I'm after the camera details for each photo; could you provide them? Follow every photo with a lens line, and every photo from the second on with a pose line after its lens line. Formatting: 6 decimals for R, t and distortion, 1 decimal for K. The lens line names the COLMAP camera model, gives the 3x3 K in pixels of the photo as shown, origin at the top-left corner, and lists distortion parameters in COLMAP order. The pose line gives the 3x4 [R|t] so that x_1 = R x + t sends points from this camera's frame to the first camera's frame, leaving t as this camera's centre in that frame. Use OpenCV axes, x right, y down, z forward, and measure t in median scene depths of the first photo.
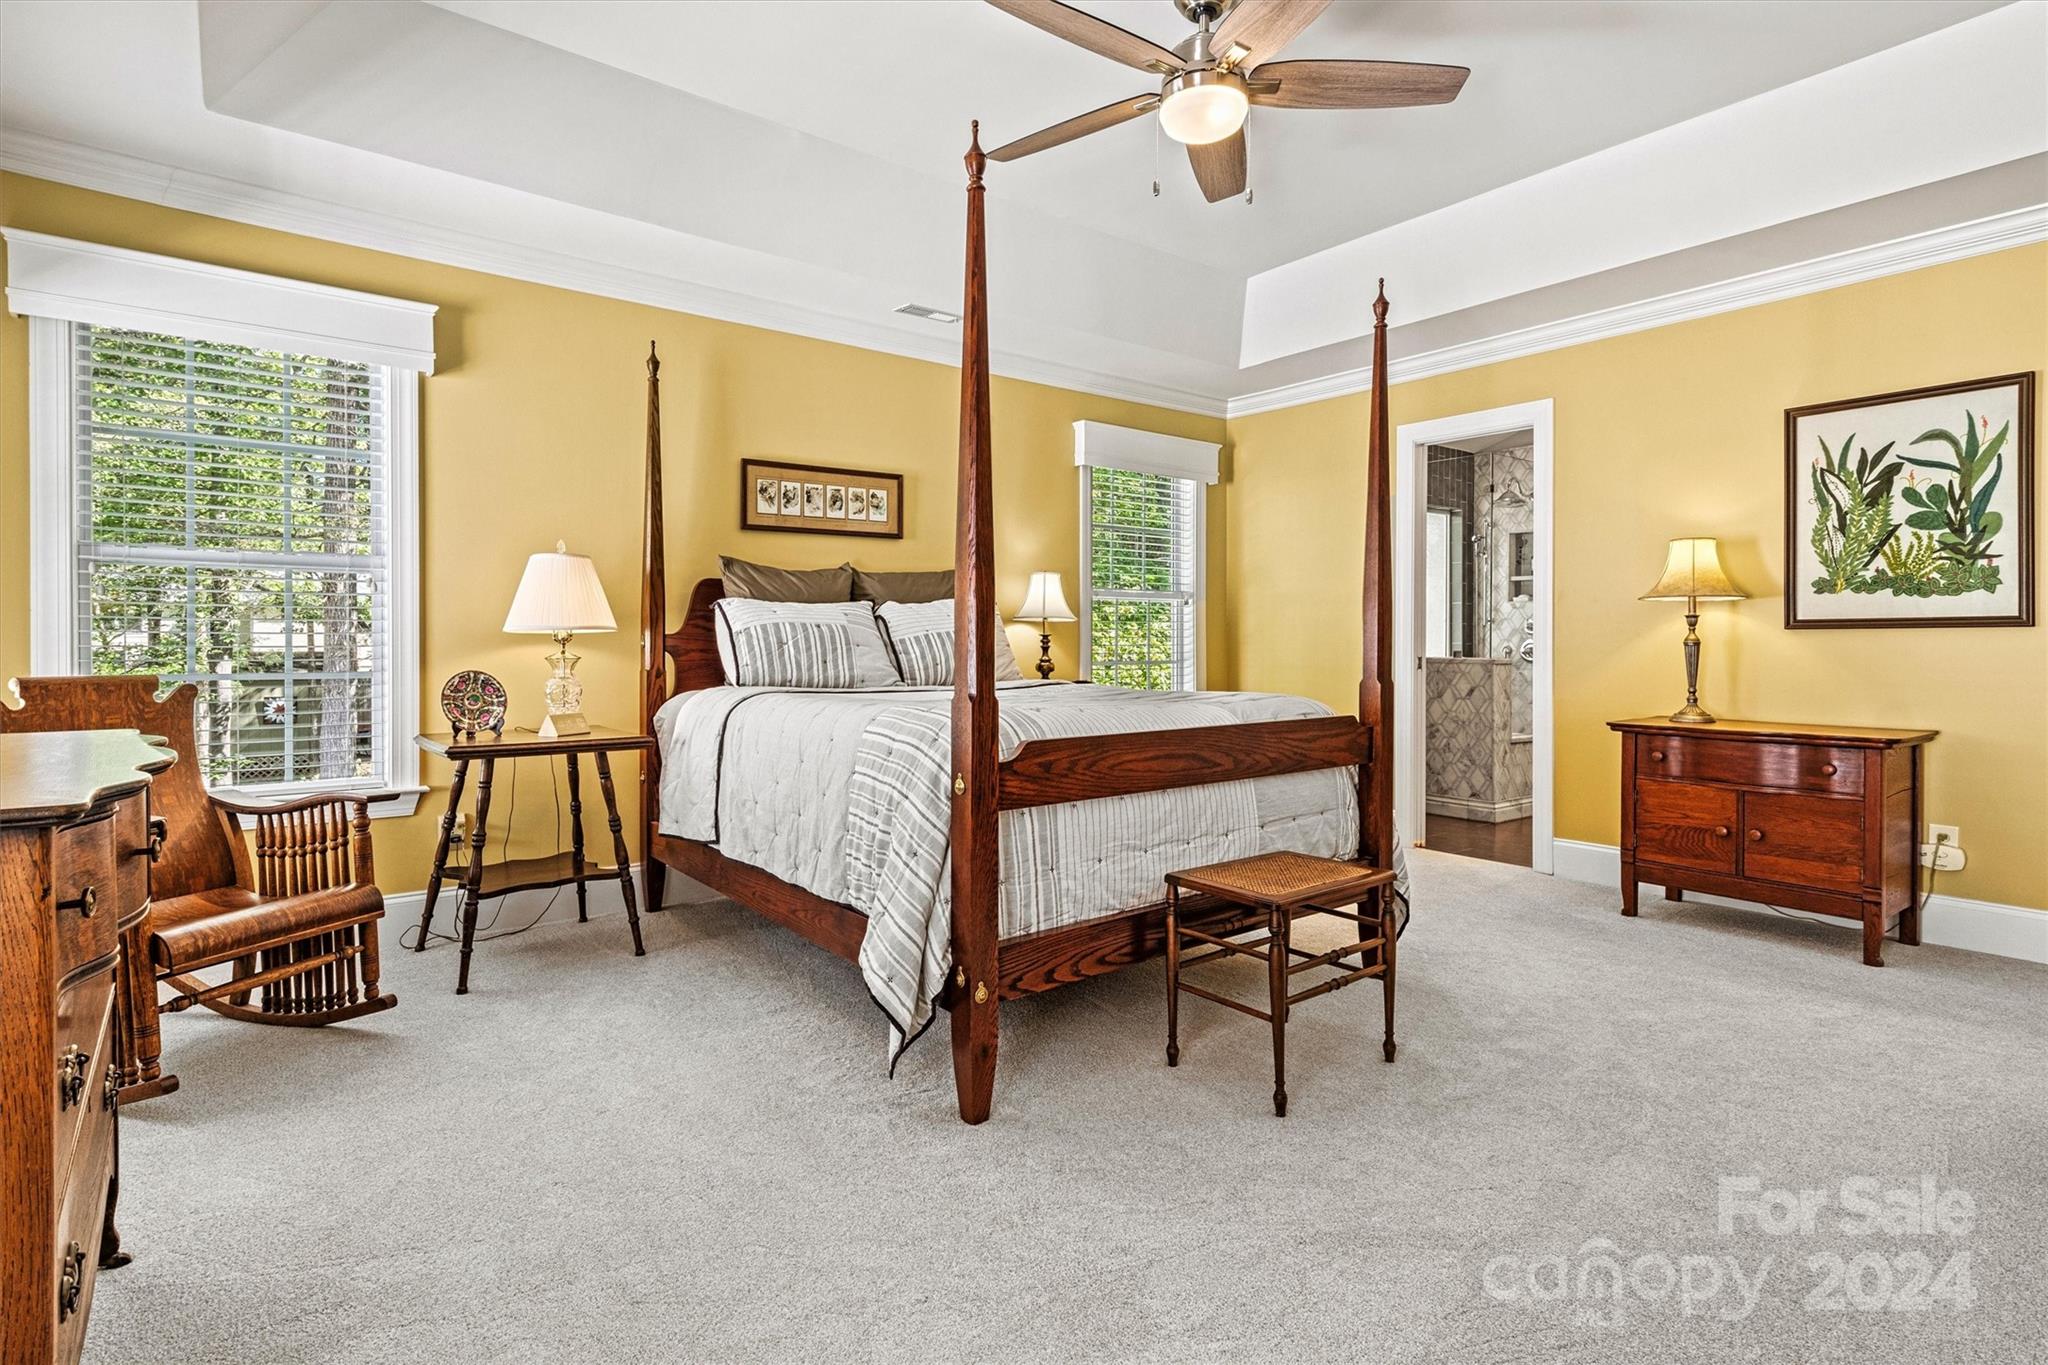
lens RADIAL K [[1020.9, 0, 1035.5], [0, 1020.9, 646.7], [0, 0, 1]] dist [0.004613, 0.000180]
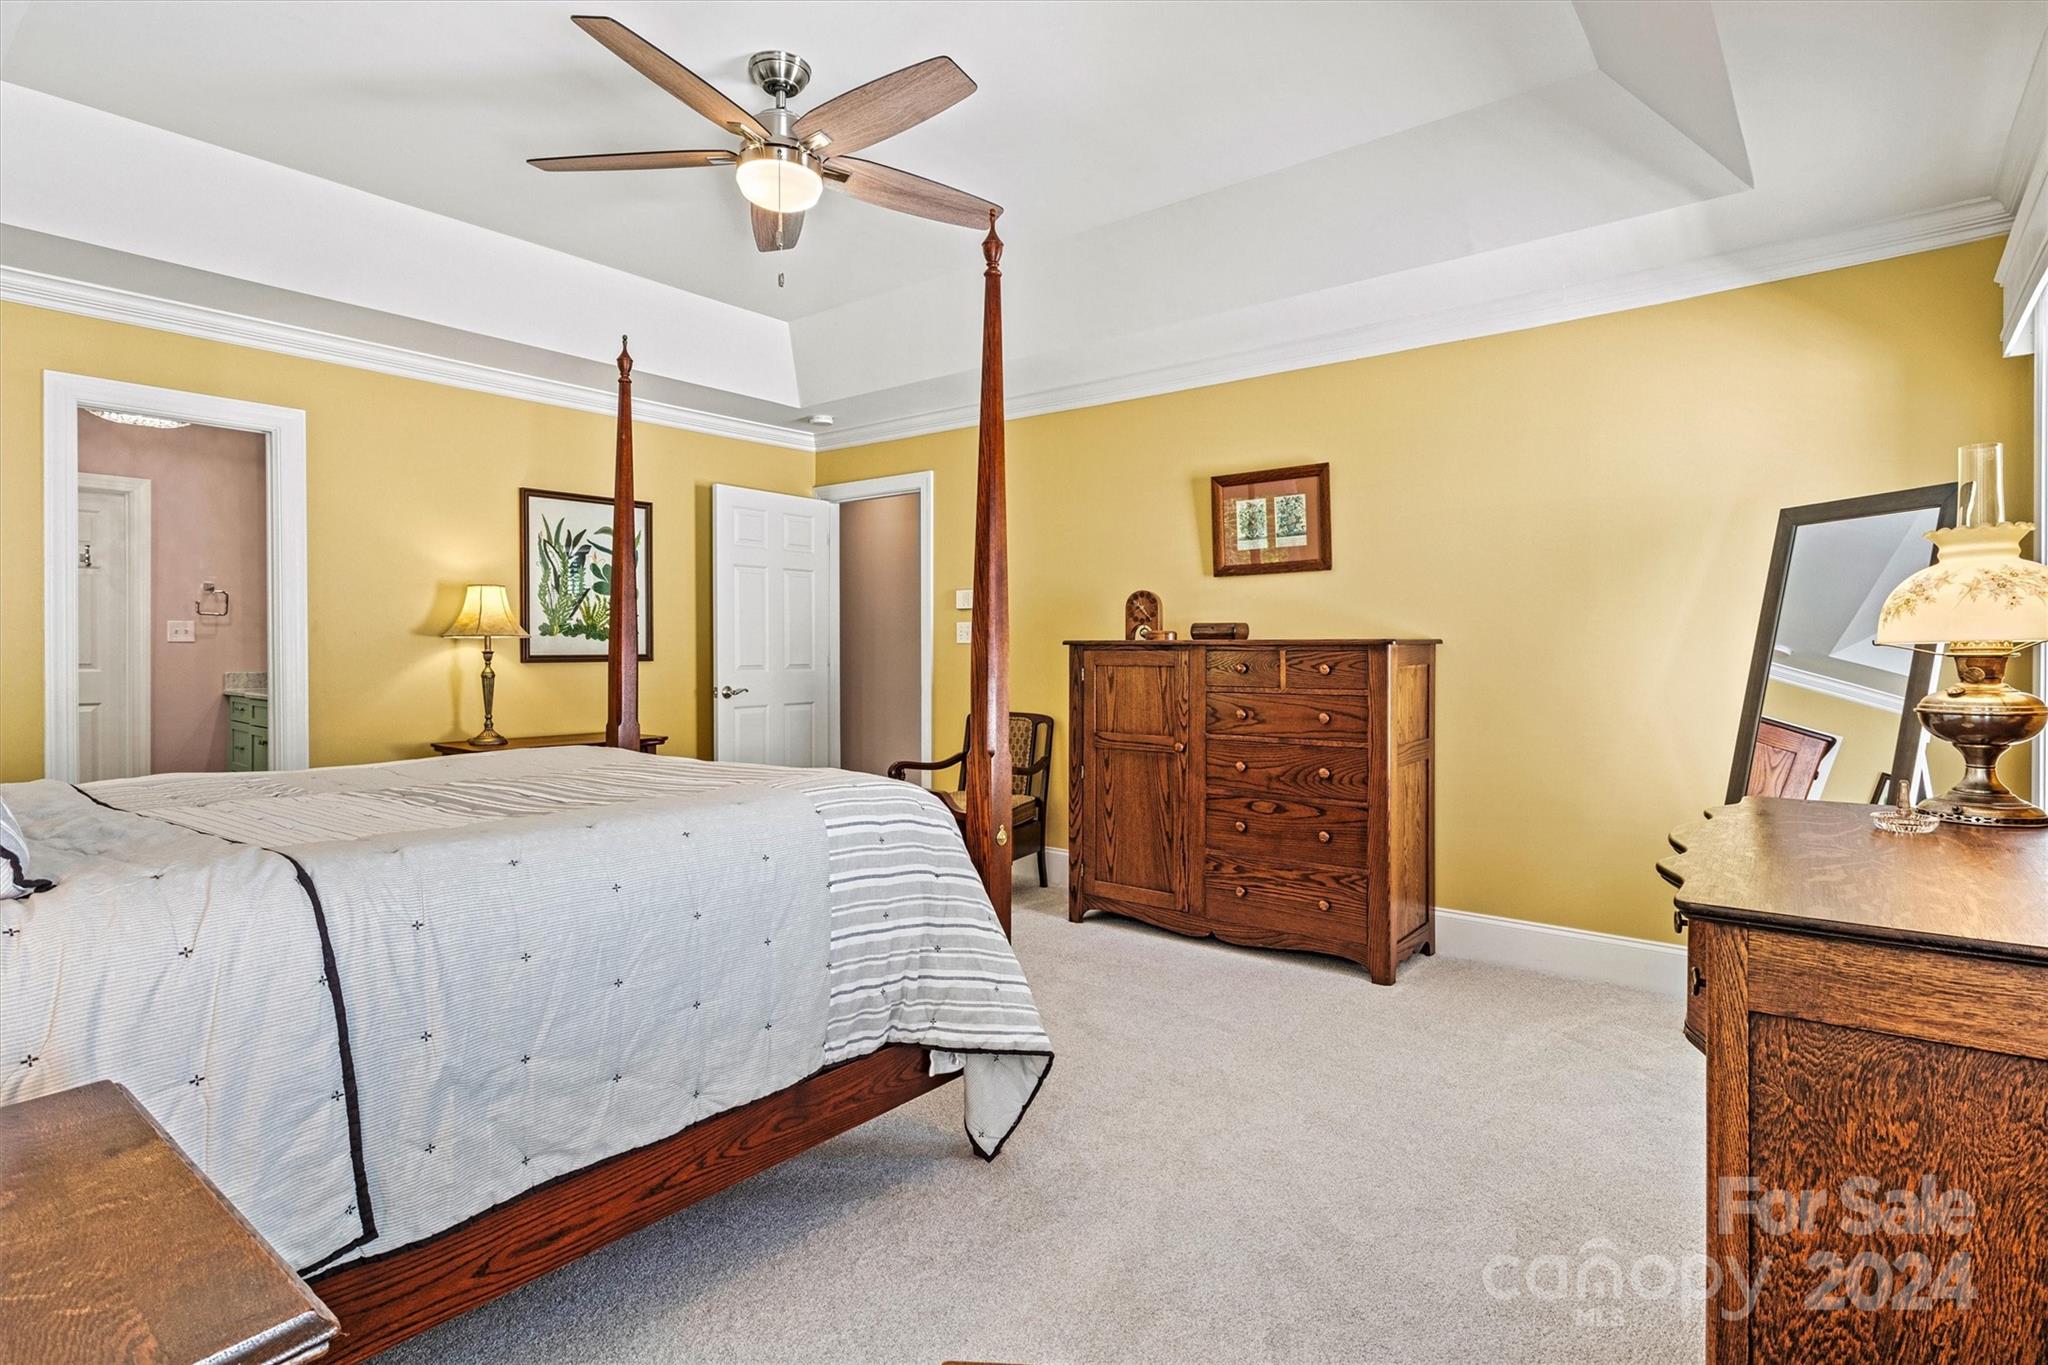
lens RADIAL K [[1020.9, 0, 1018.9], [0, 1020.9, 669.3], [0, 0, 1]] dist [0.004613, 0.000180]
pose [[-0.216379, -0.020849, 0.976087, -0.644886], [0.004232, 0.999743, 0.022292, -0.035822], [-0.976300, 0.008954, -0.216235, 0.701376]]
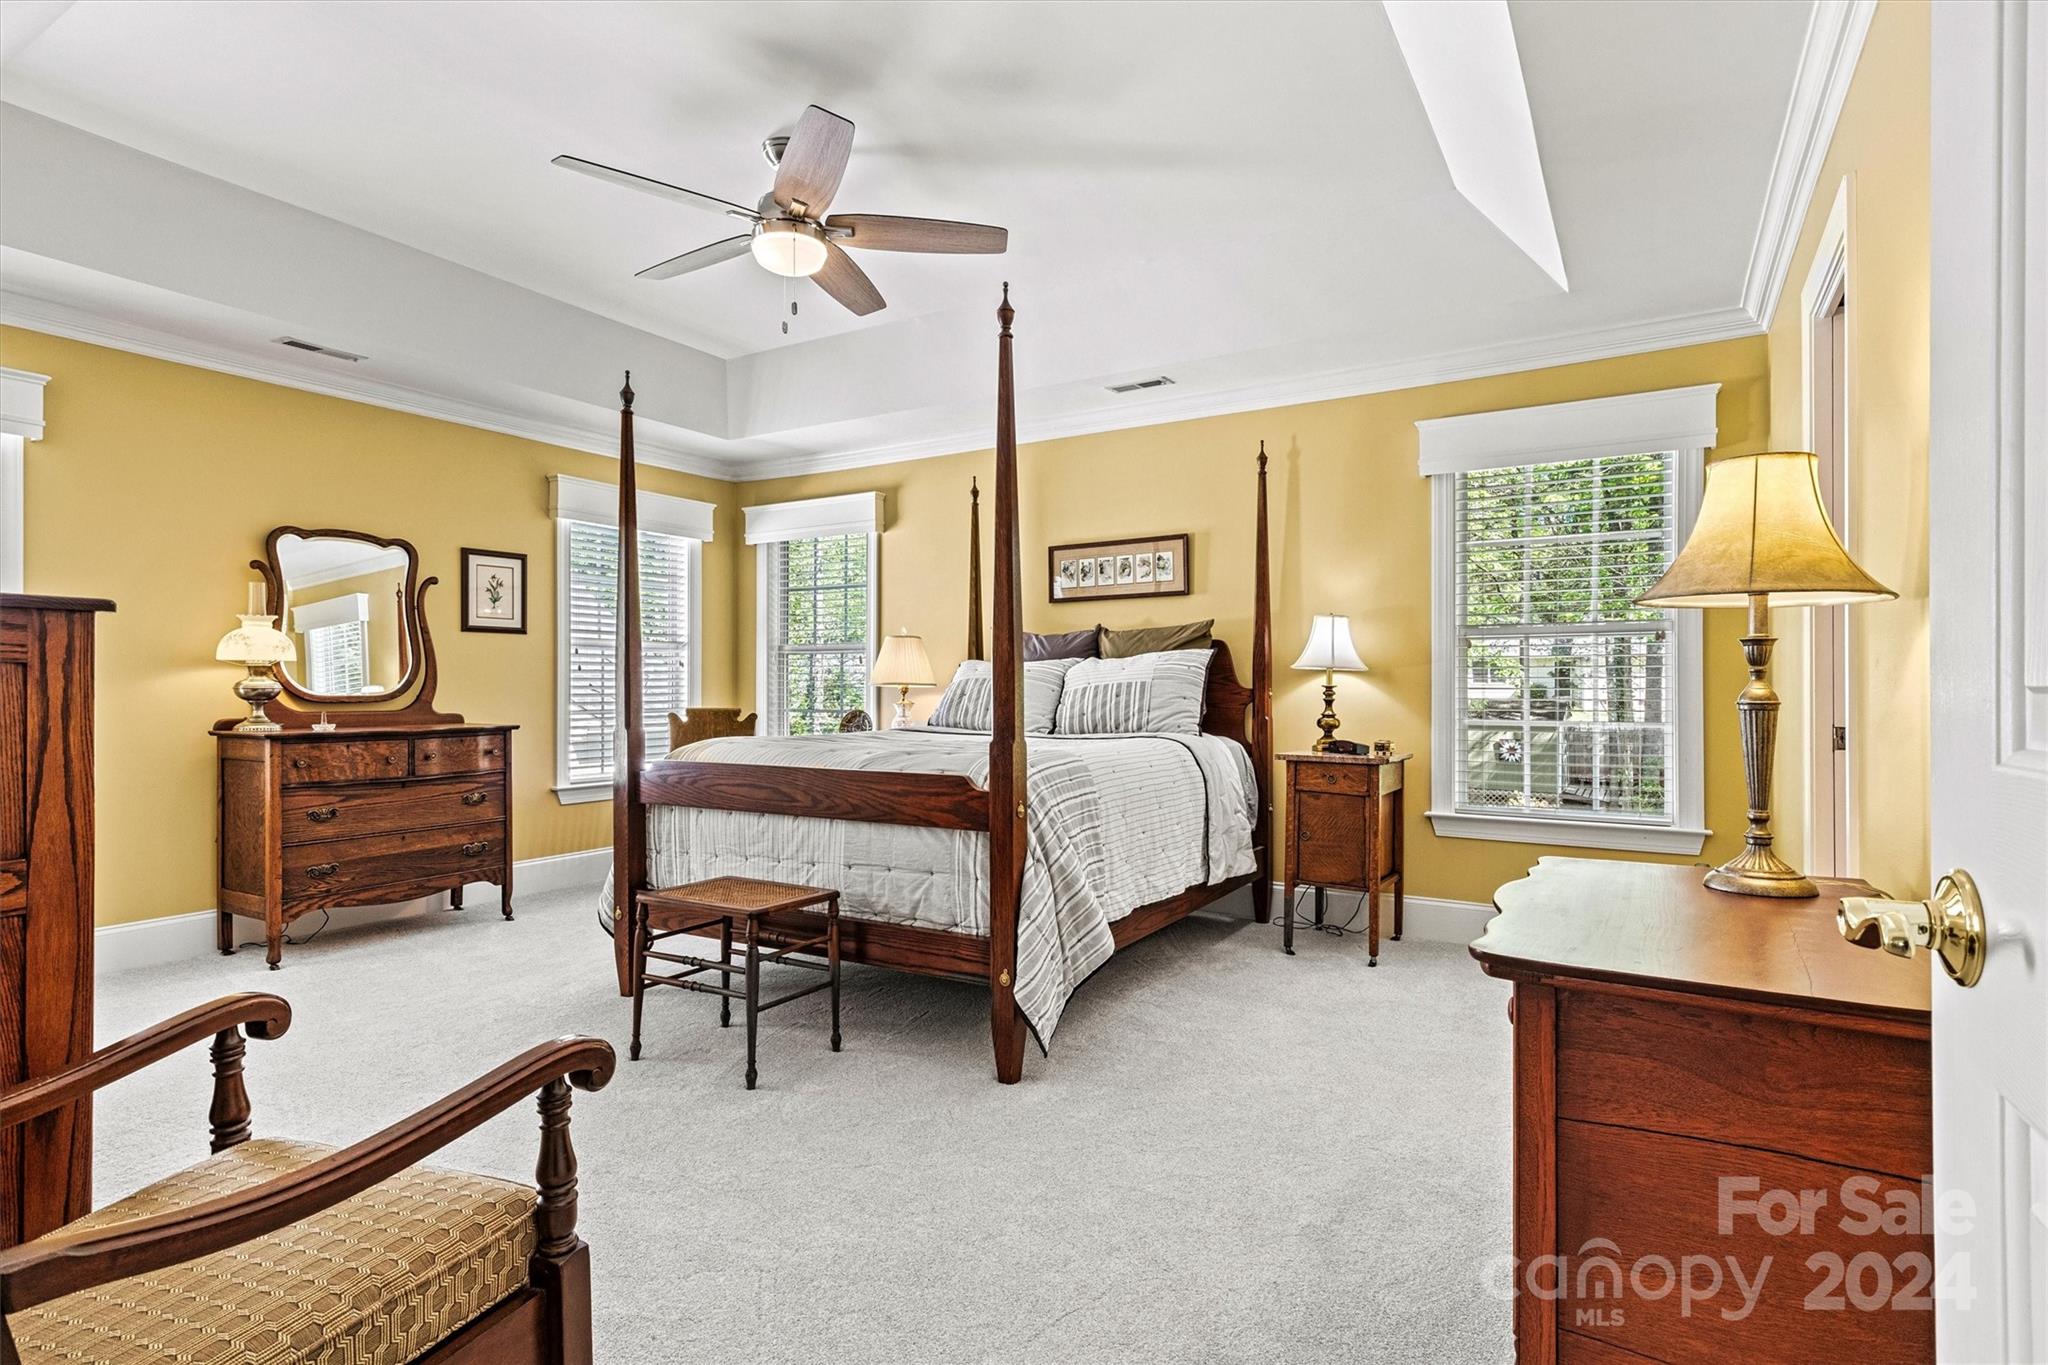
lens RADIAL K [[1020.9, 0, 1039.9], [0, 1020.9, 683.7], [0, 0, 1]] dist [0.004613, 0.000180]
pose [[0.351048, -0.004923, -0.936345, 0.980081], [-0.006121, 0.999953, -0.007552, -0.007521], [0.936338, 0.008383, 0.351001, 0.610142]]
